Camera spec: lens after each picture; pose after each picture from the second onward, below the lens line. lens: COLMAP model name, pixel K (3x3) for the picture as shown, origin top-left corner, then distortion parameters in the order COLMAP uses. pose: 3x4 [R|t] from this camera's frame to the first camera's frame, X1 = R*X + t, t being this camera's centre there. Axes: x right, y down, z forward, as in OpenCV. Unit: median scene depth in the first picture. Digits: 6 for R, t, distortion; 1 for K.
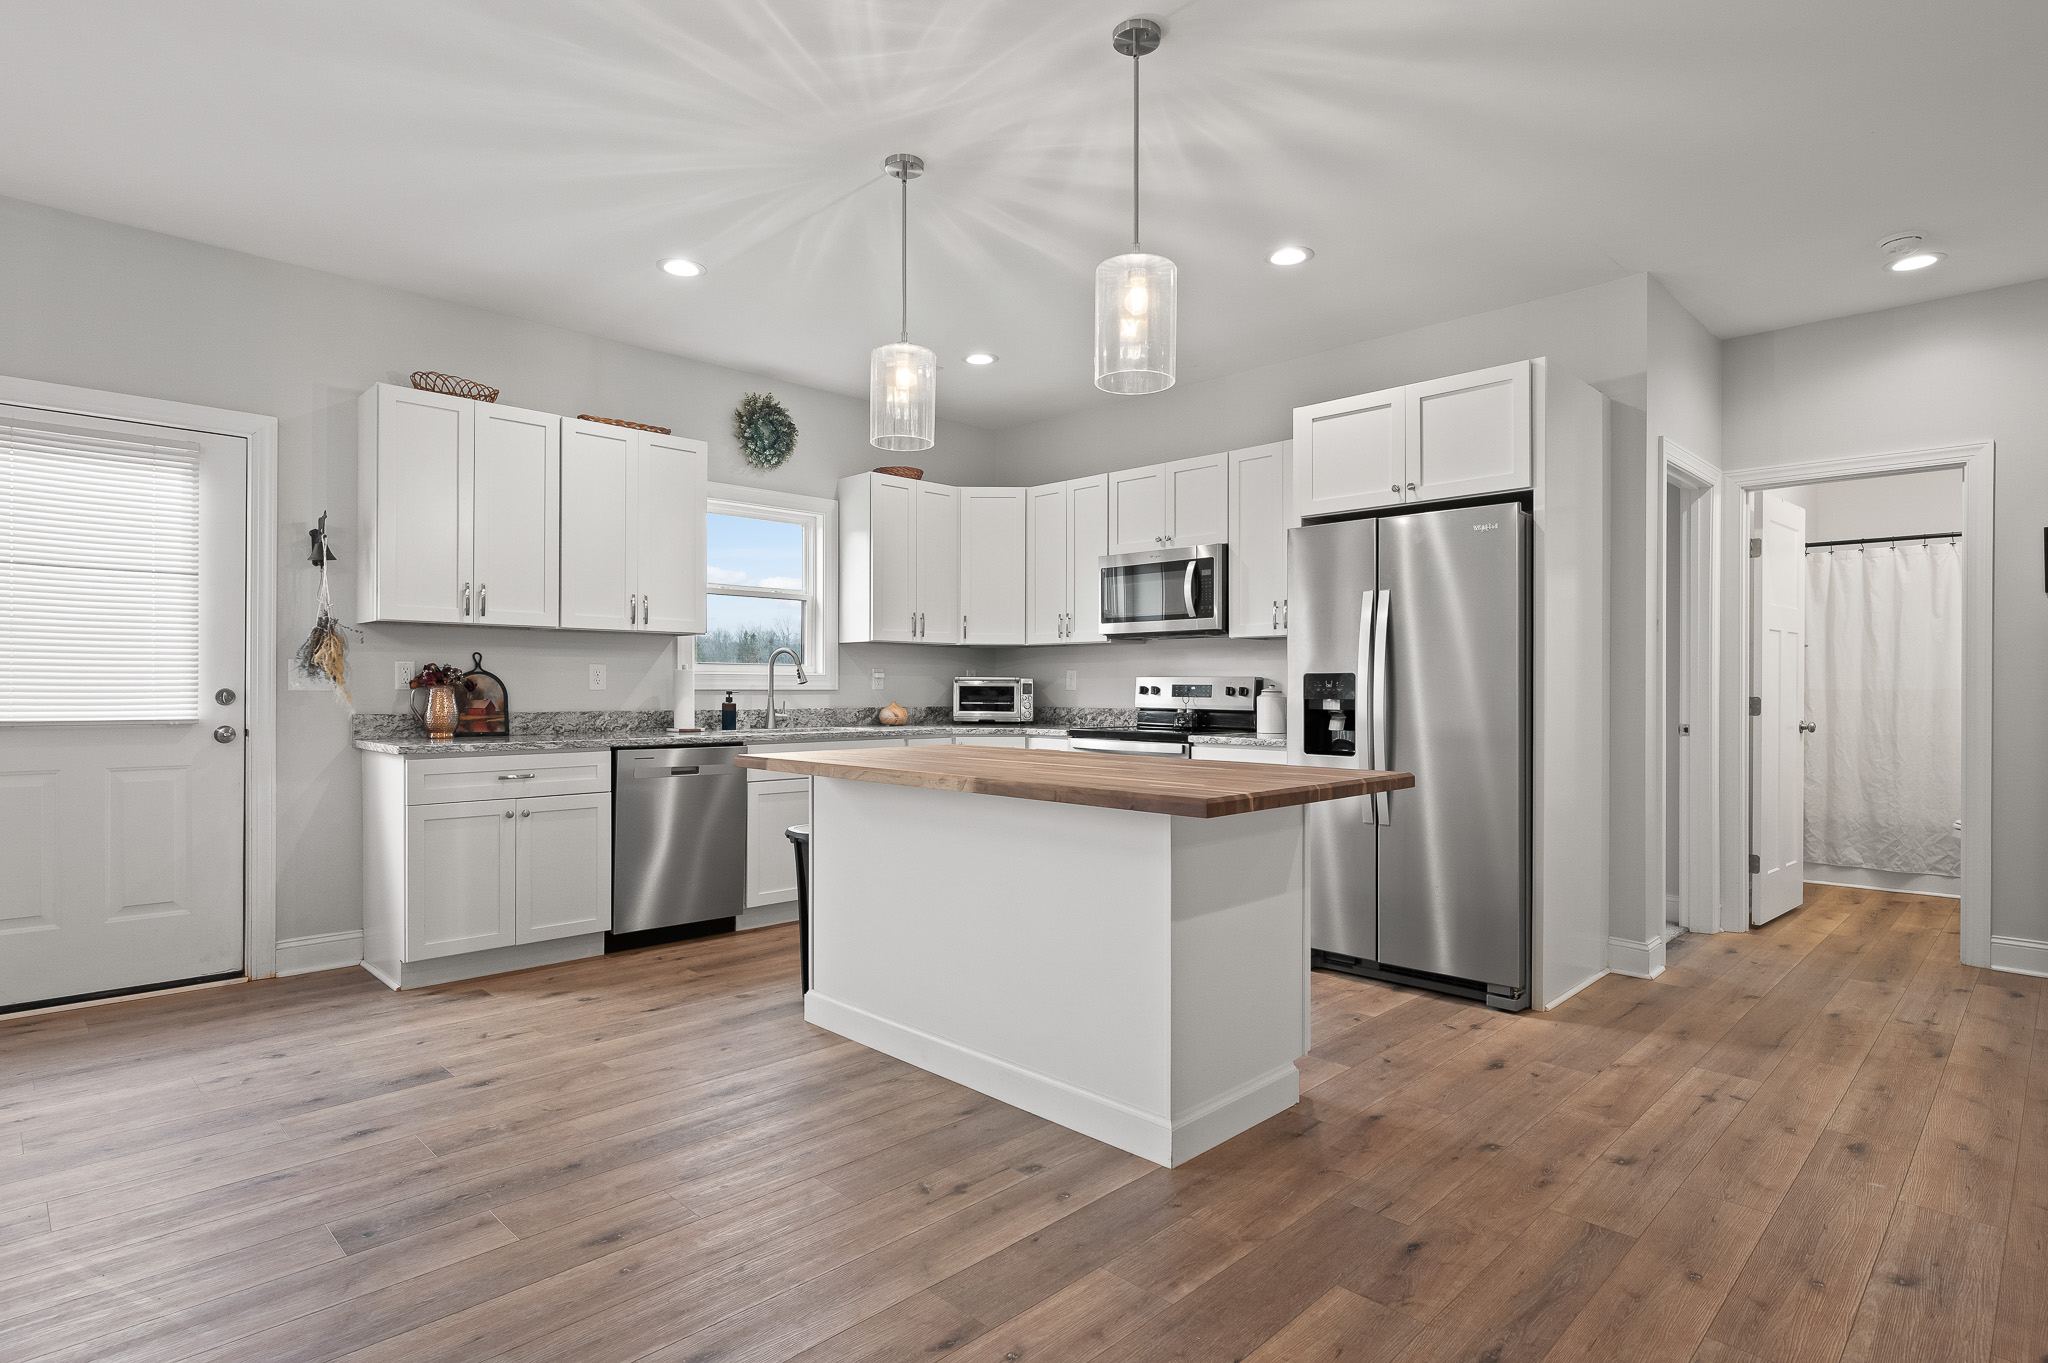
lens RADIAL K [[1058.6, 0, 1023.7], [0, 1058.6, 688.9], [0, 0, 1]] dist [-0.001088, -0.000043]
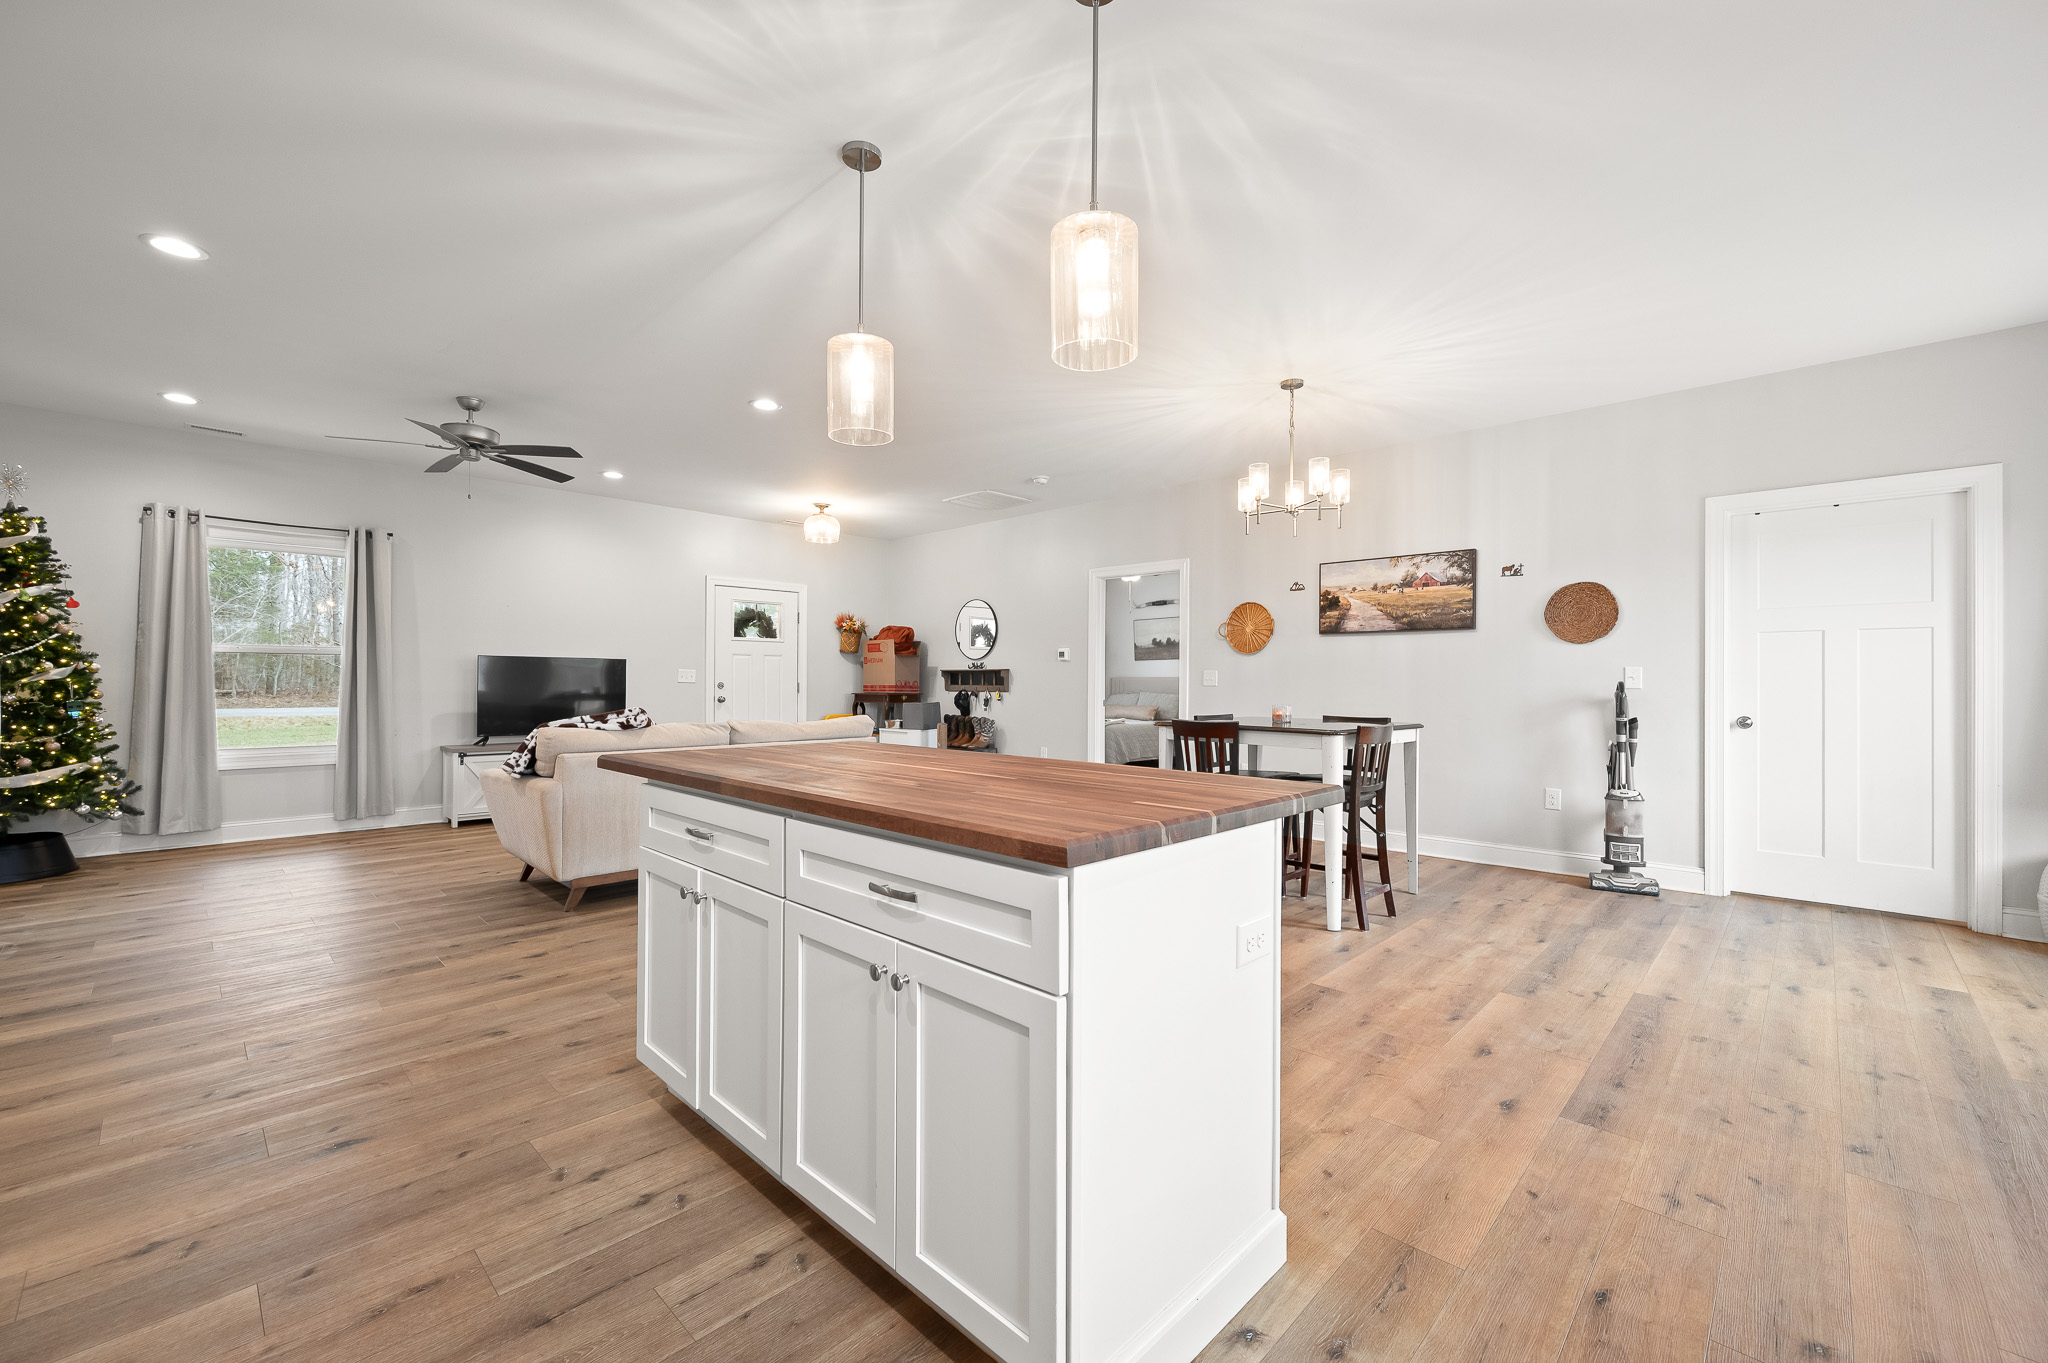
lens RADIAL K [[825.7, 0, 1023.3], [0, 825.7, 678.6], [0, 0, 1]] dist [-0.002161, 0.000292]
pose [[-0.999783, -0.009209, -0.018696, -0.039511], [-0.009137, 0.999950, -0.003972, -0.001678], [0.018731, -0.003800, -0.999817, 1.125146]]
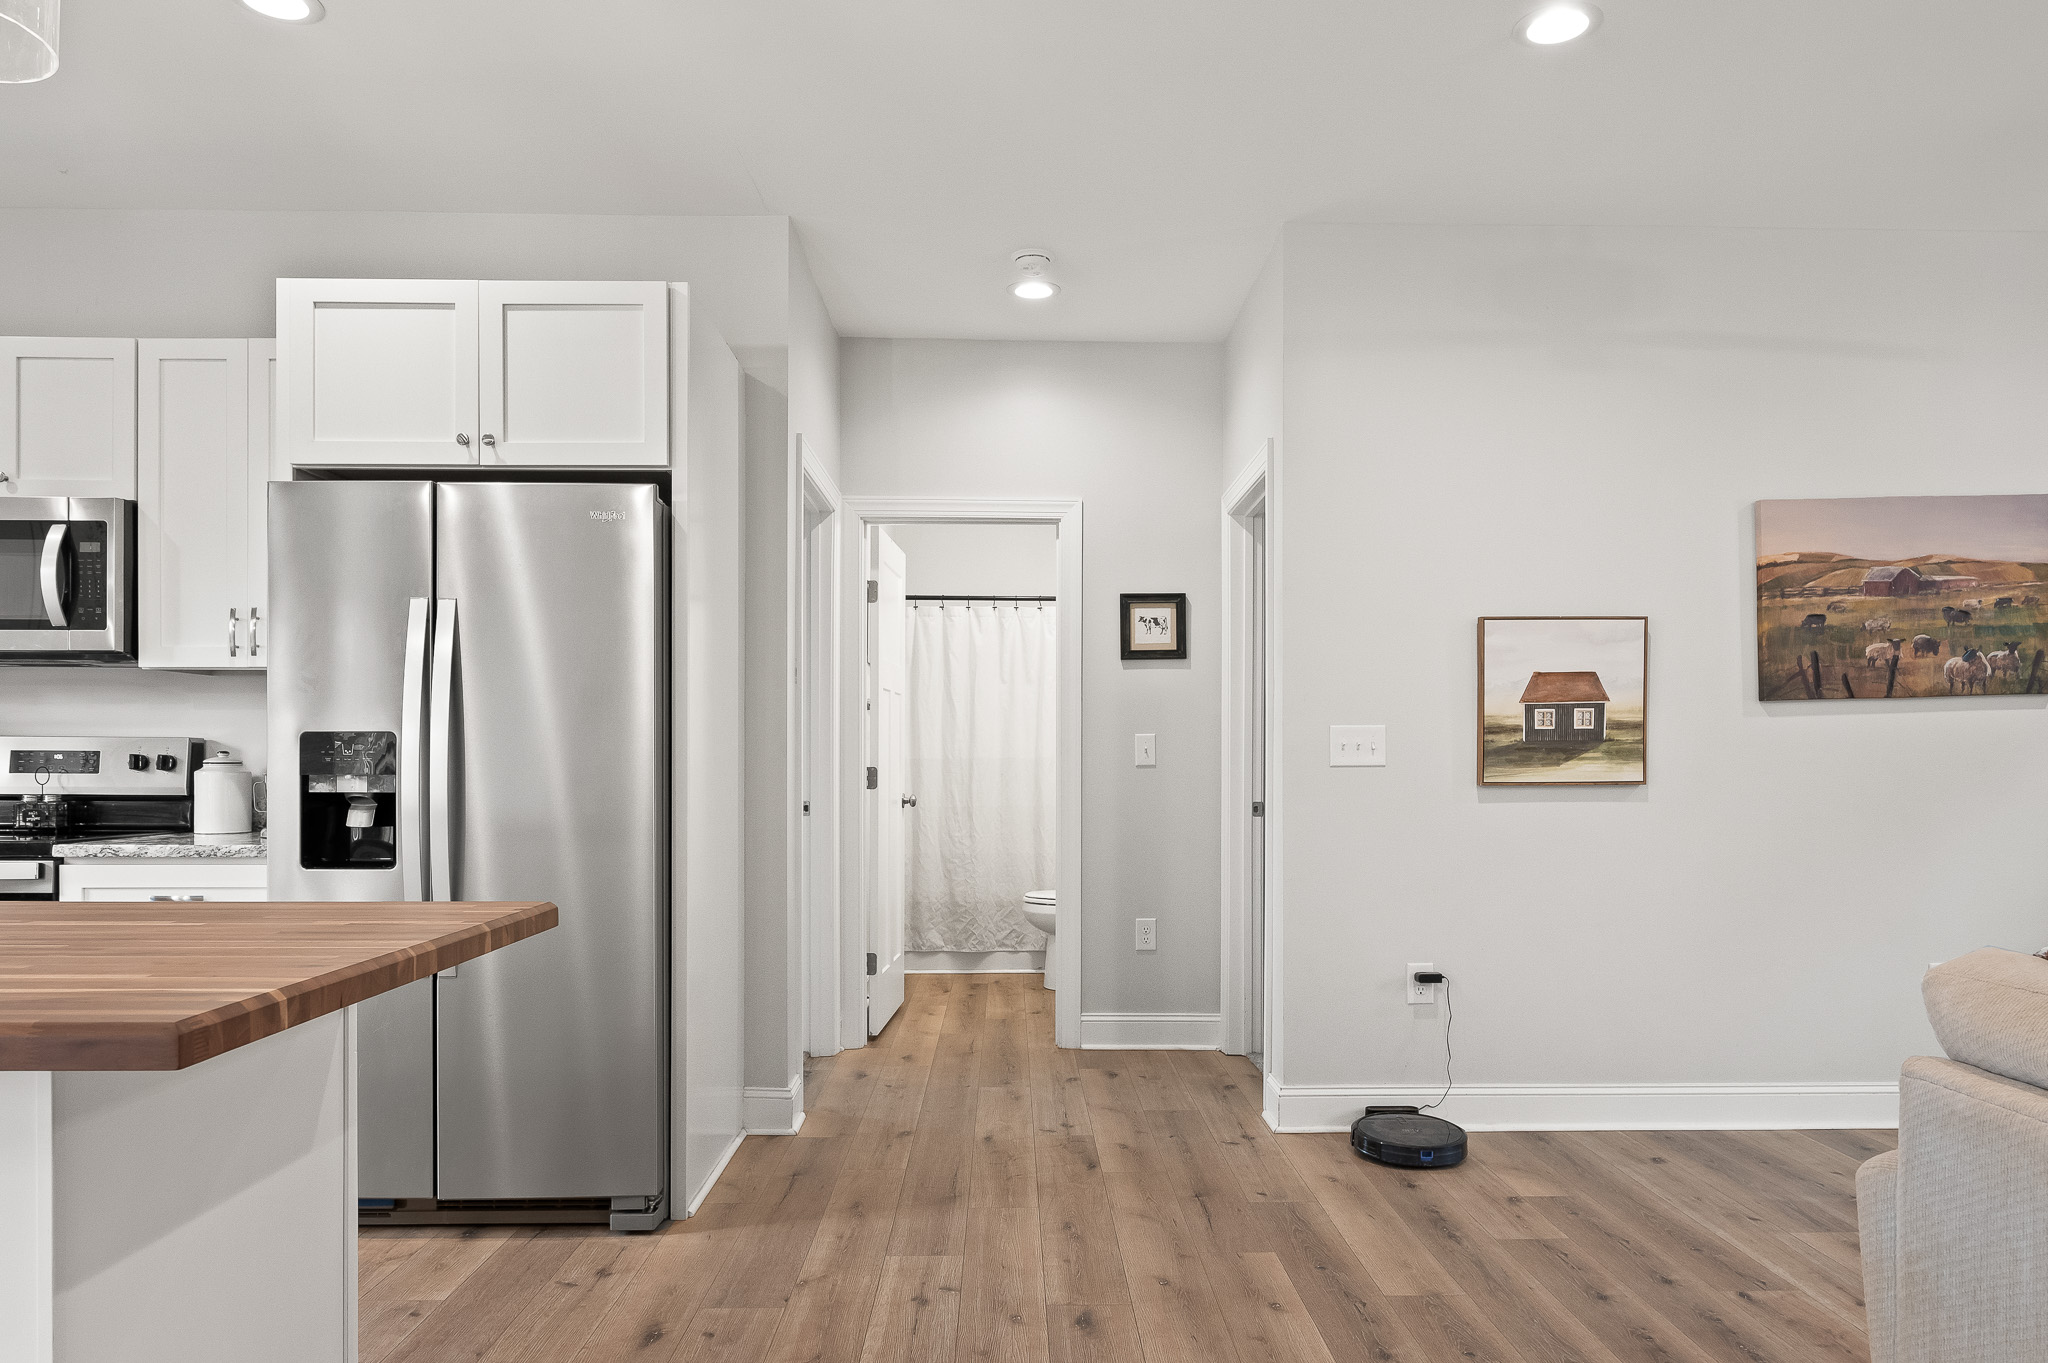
lens RADIAL K [[1328.6, 0, 1041.3], [0, 1328.6, 759.6], [0, 0, 1]] dist [0.000957, -0.005791]
pose [[0.688578, -0.001688, 0.725160, 0.013221], [0.000731, 0.999998, 0.001633, 0.000049], [-0.725162, -0.000595, 0.688578, 0.180574]]
